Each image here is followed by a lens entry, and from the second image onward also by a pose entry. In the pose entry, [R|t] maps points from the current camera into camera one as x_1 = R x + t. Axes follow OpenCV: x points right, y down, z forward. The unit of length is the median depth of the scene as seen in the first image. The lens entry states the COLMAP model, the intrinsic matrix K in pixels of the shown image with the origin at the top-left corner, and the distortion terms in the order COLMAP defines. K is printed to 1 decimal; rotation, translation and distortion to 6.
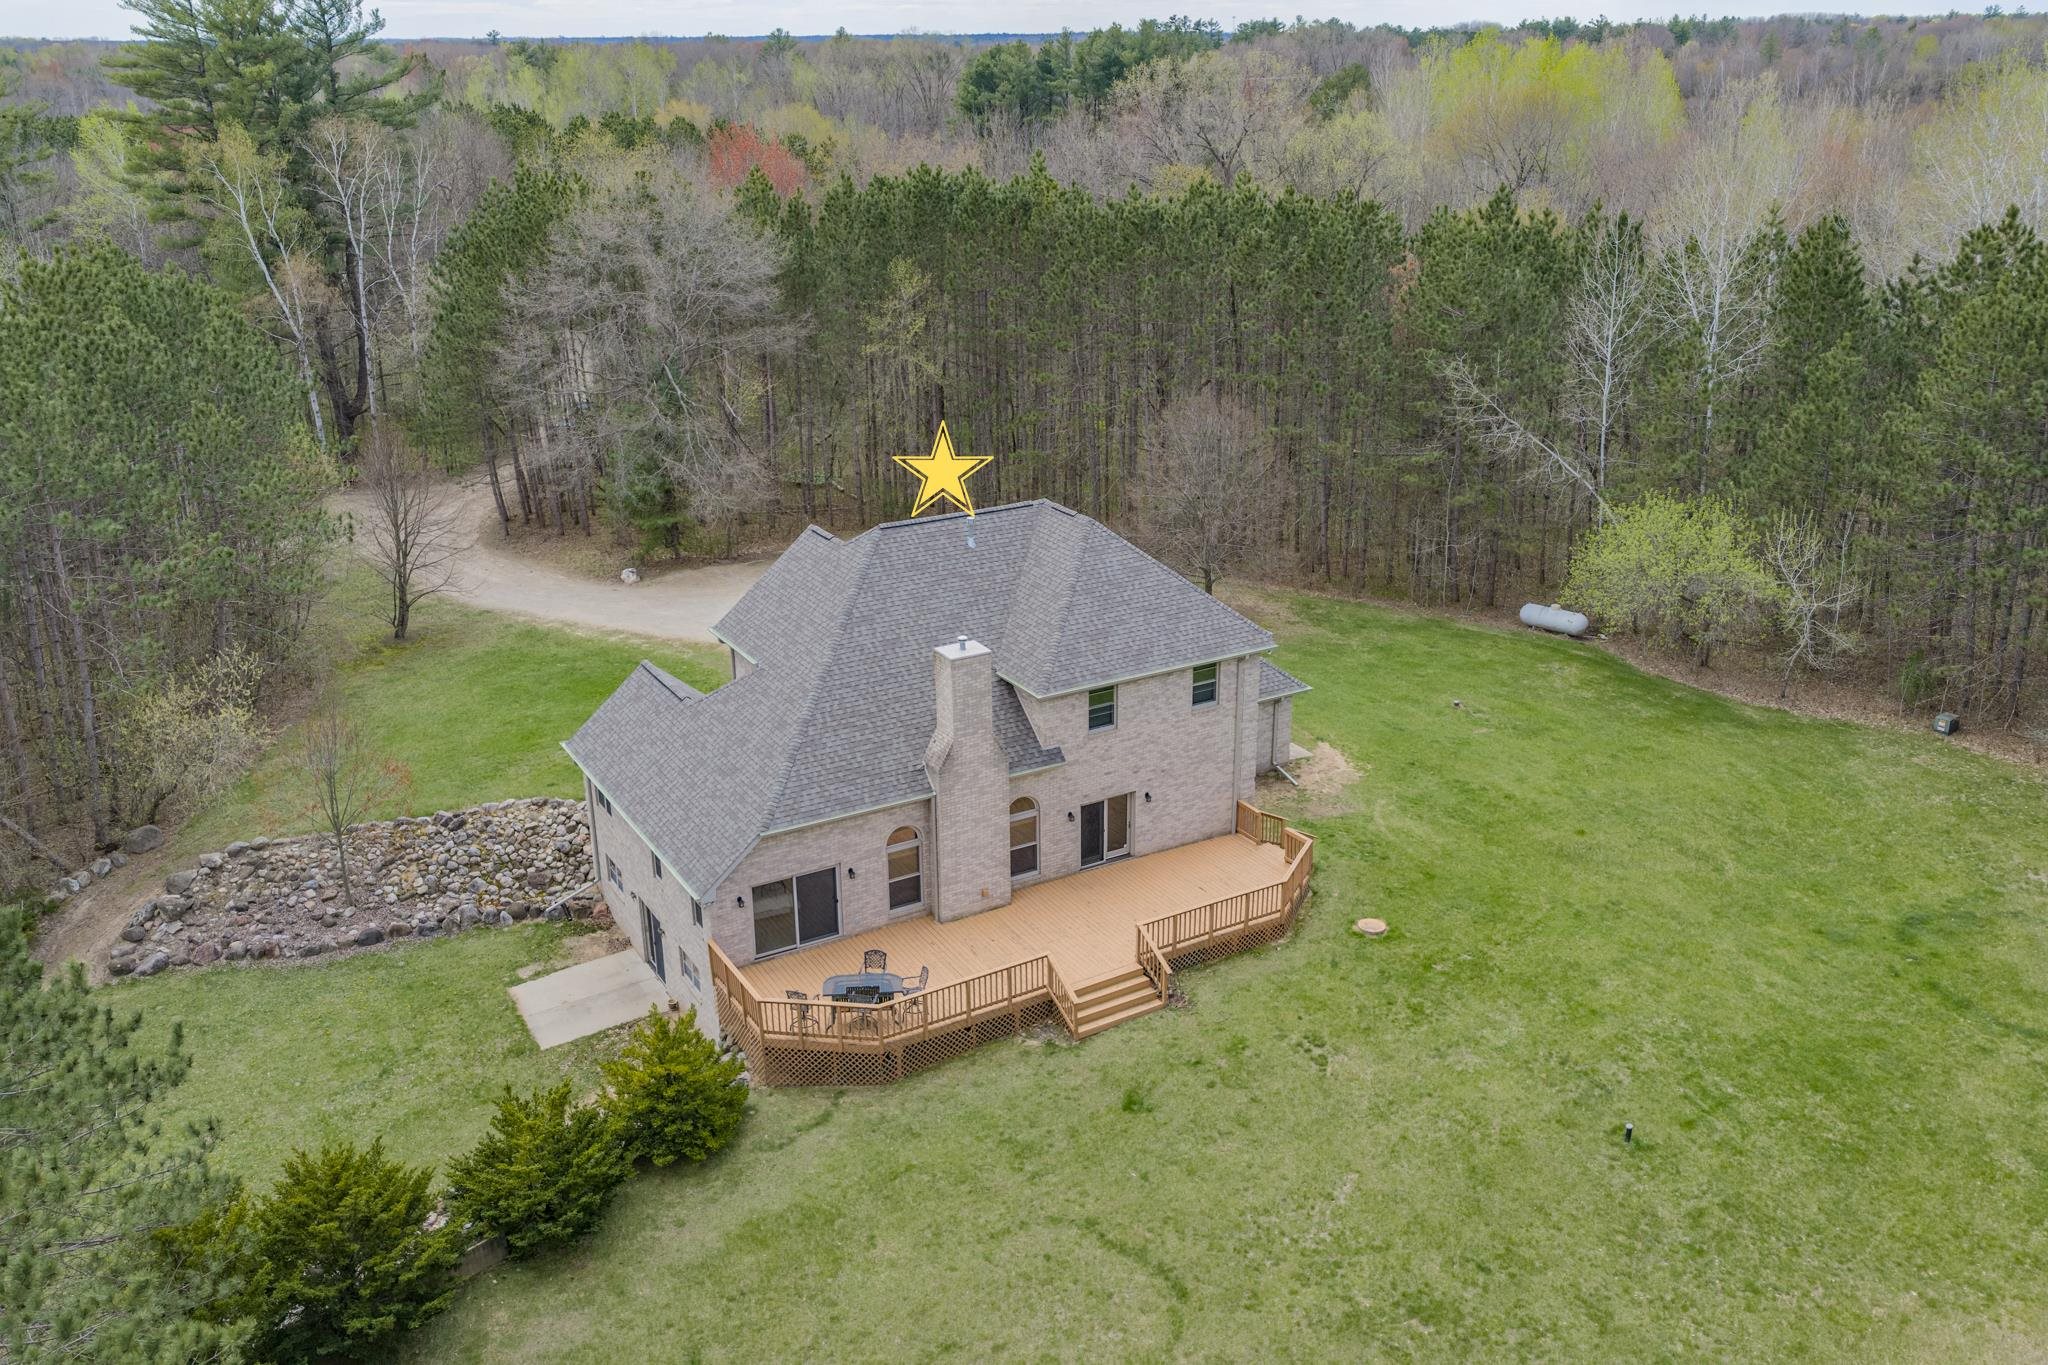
lens RADIAL K [[1700.9, 0, 1024.0], [0, 1700.9, 682.5], [0, 0, 1]] dist [0.017057, -0.032753]
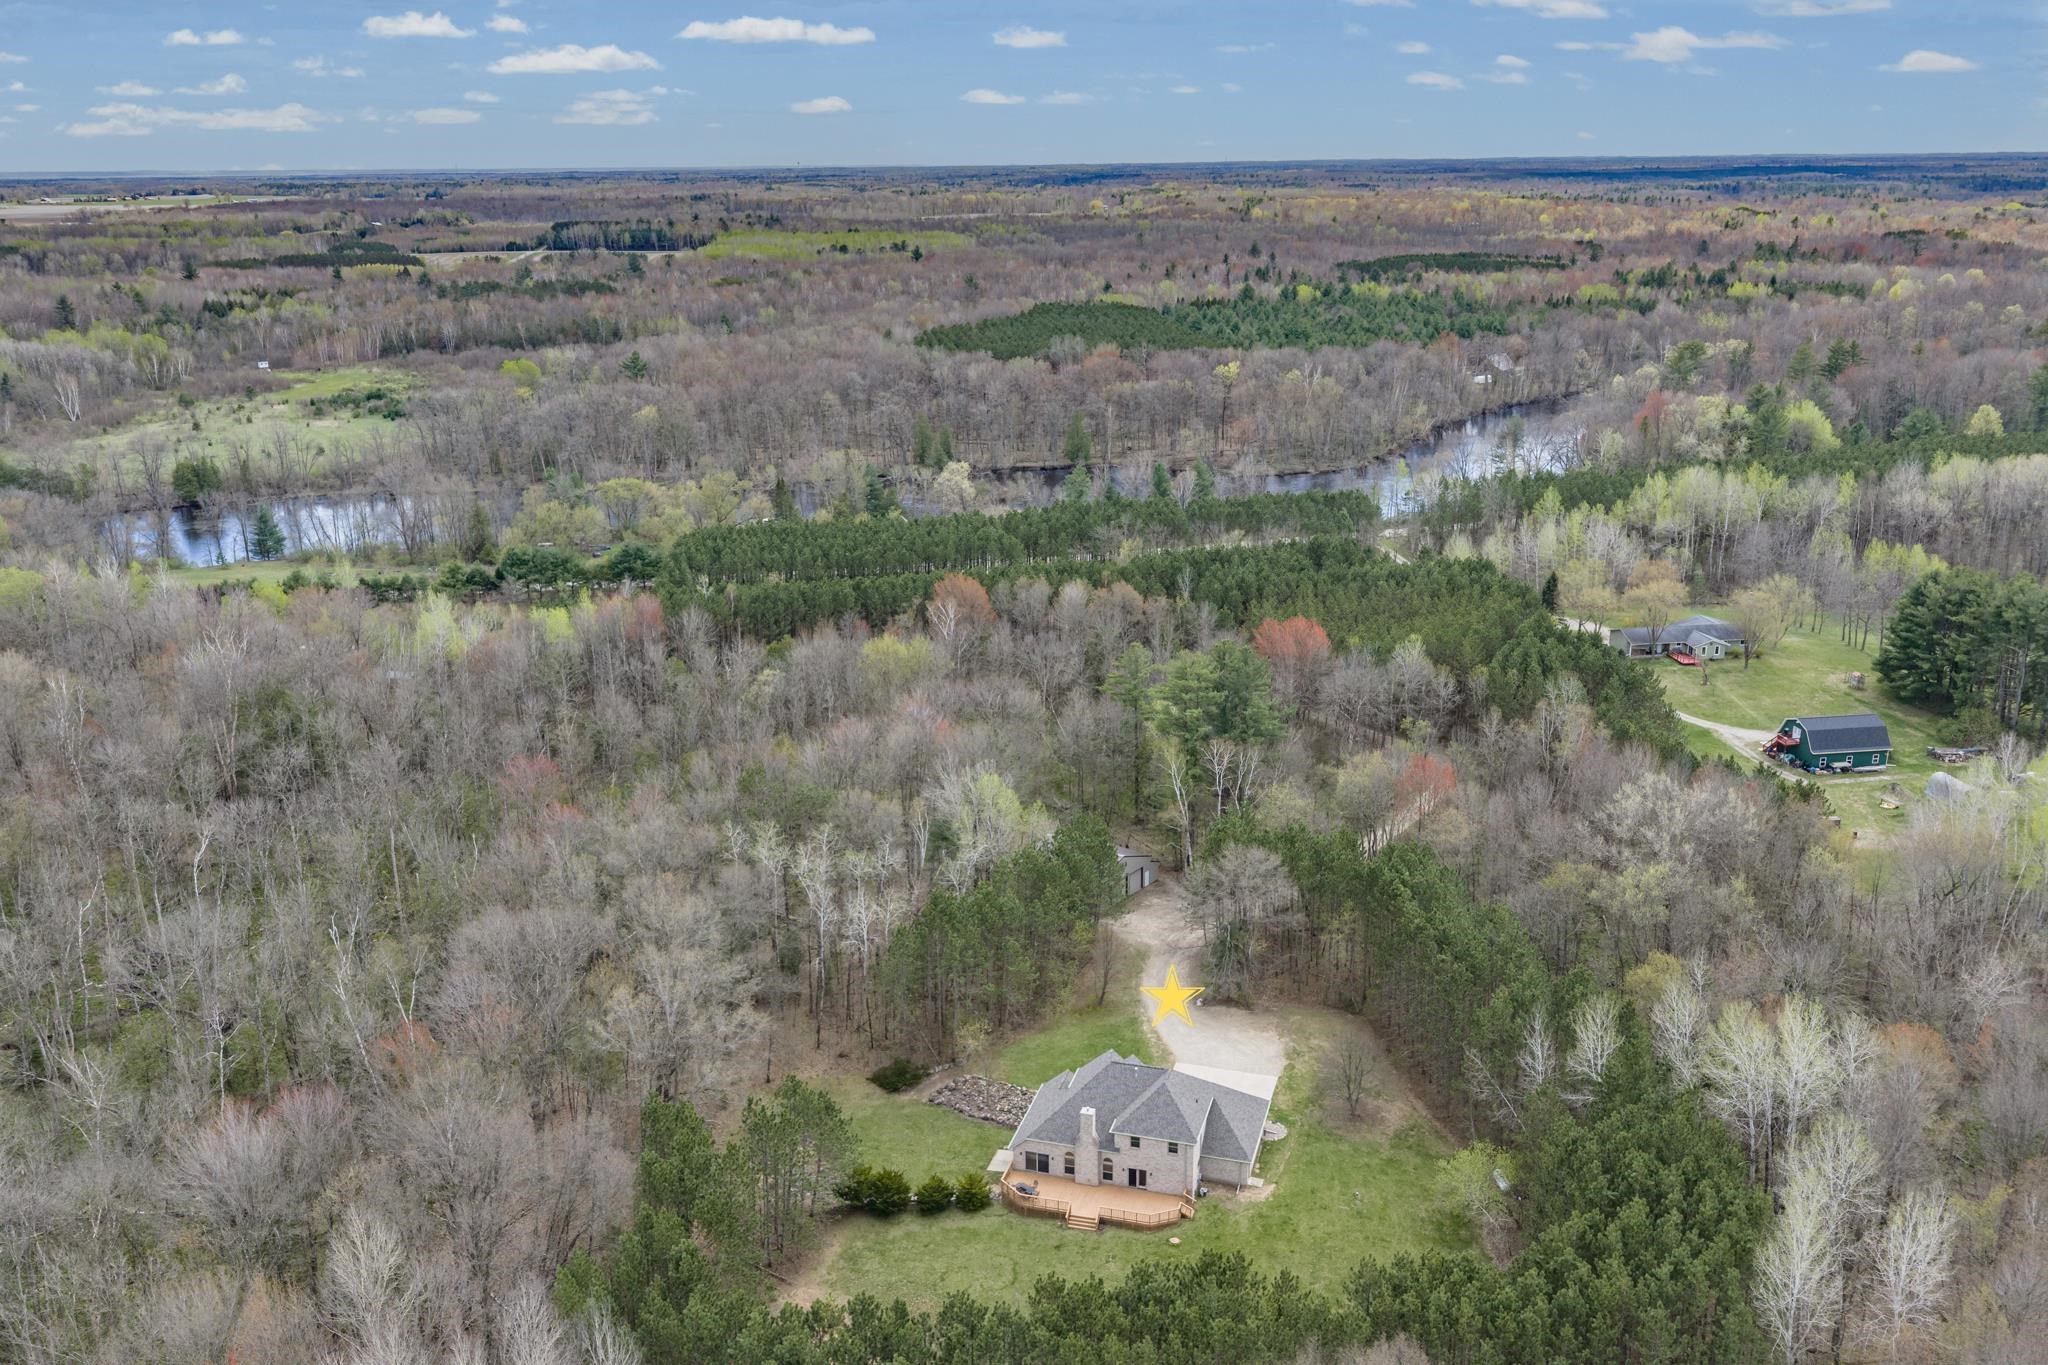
lens RADIAL K [[1700.9, 0, 1024.0], [0, 1700.9, 682.5], [0, 0, 1]] dist [0.017057, -0.032753]
pose [[0.688320, 0.217989, -0.691879, 1.914511], [-0.251457, 0.966344, 0.054301, -0.935539], [0.680430, 0.136601, 0.719969, -1.581652]]
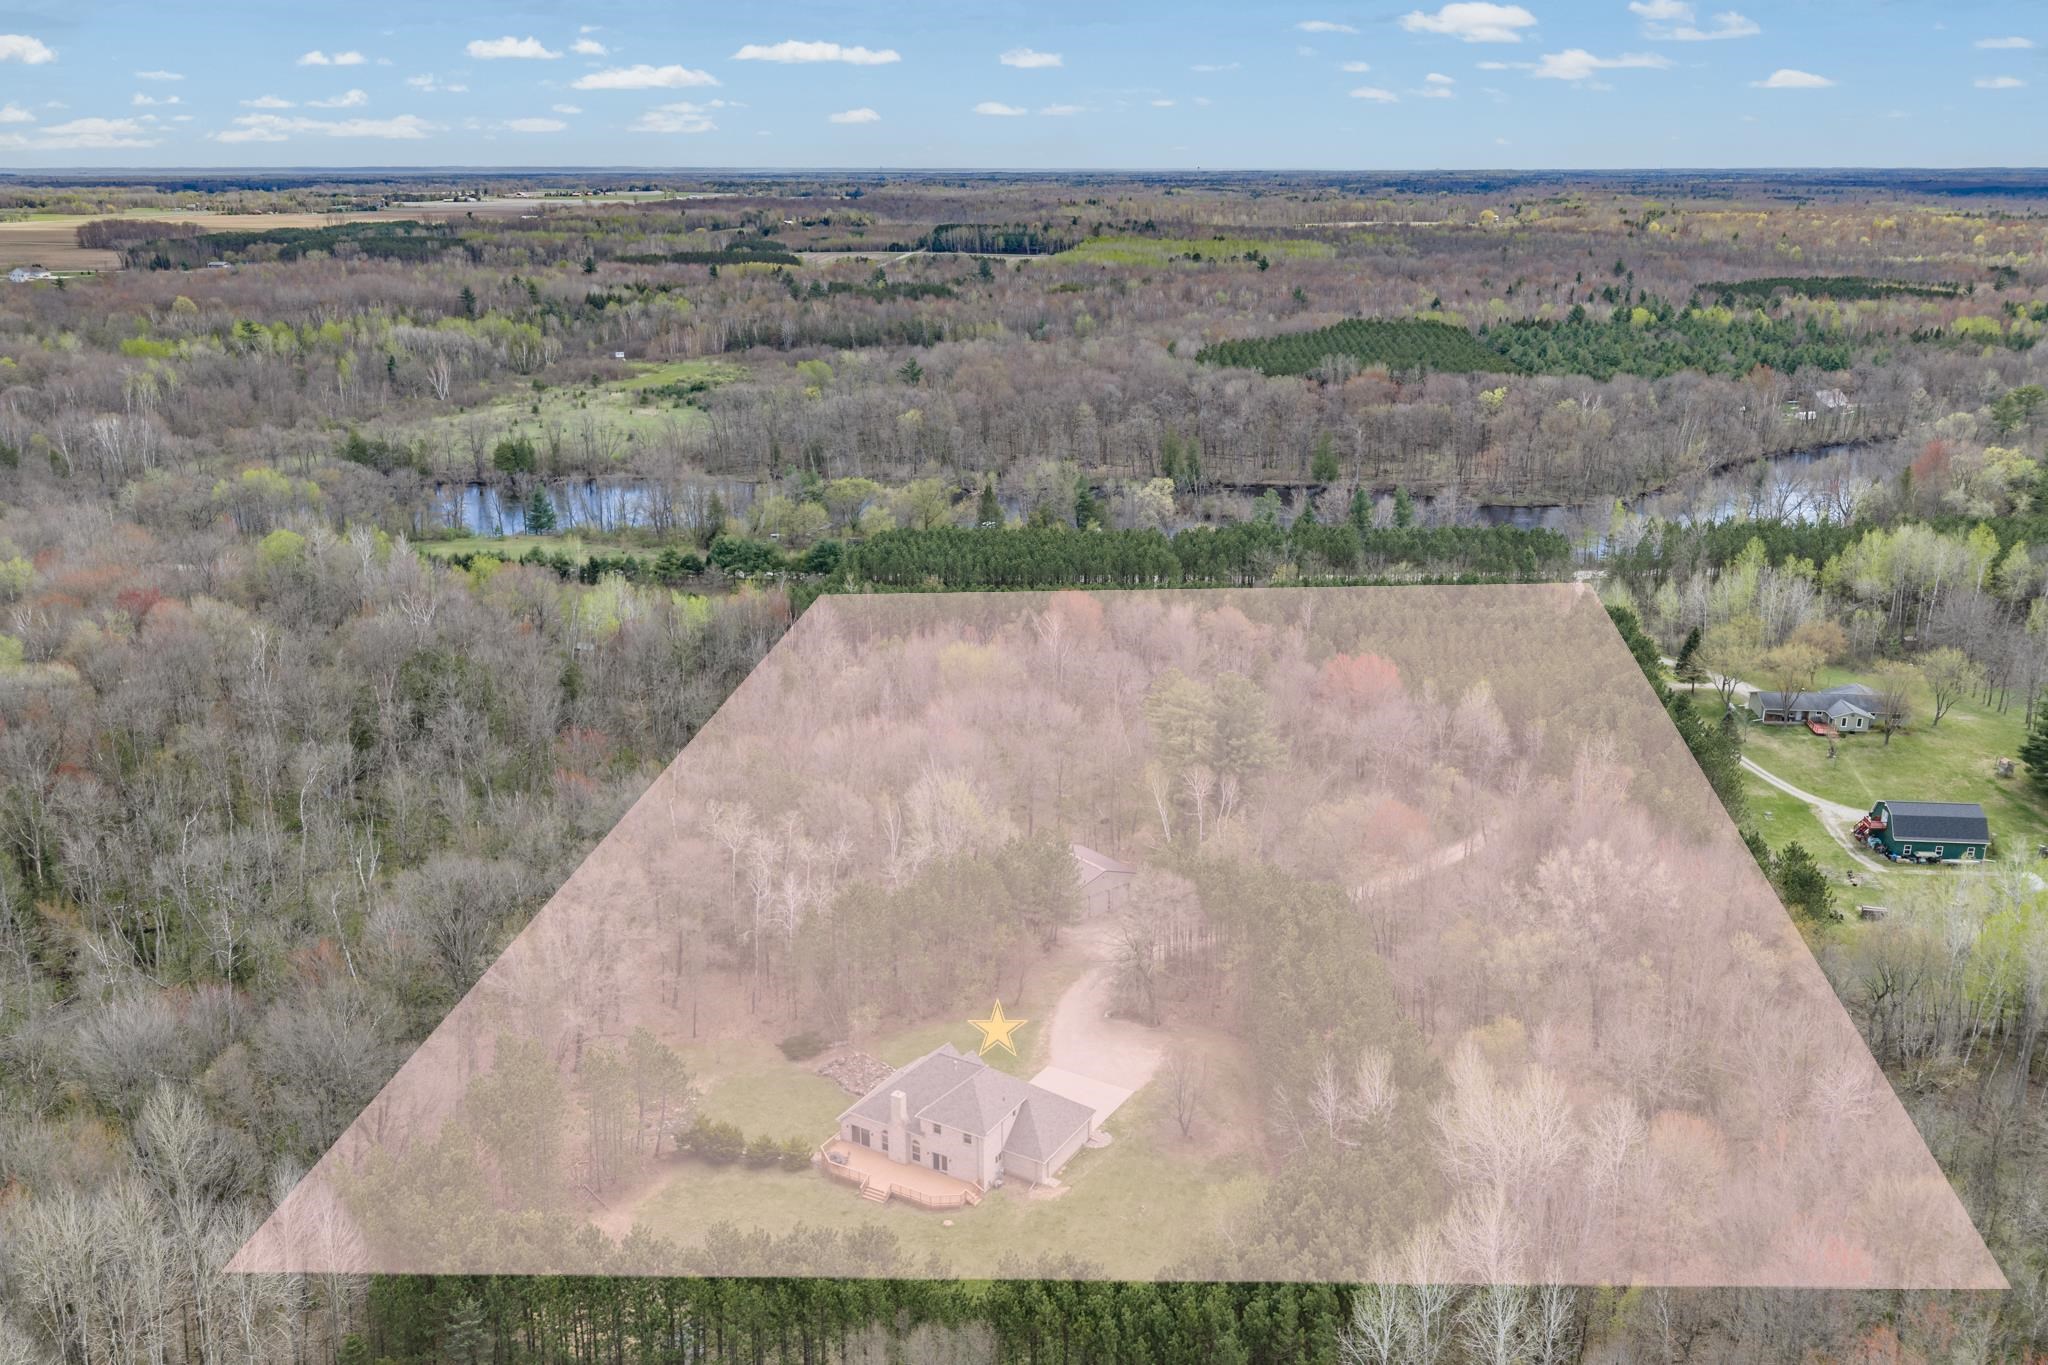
lens RADIAL K [[1700.9, 0, 1024.0], [0, 1700.9, 682.5], [0, 0, 1]] dist [0.017057, -0.032753]
pose [[0.497386, 0.264045, -0.826370, 2.729140], [-0.307707, 0.944319, 0.116527, -1.288378], [0.811125, 0.196321, 0.550940, -0.958204]]
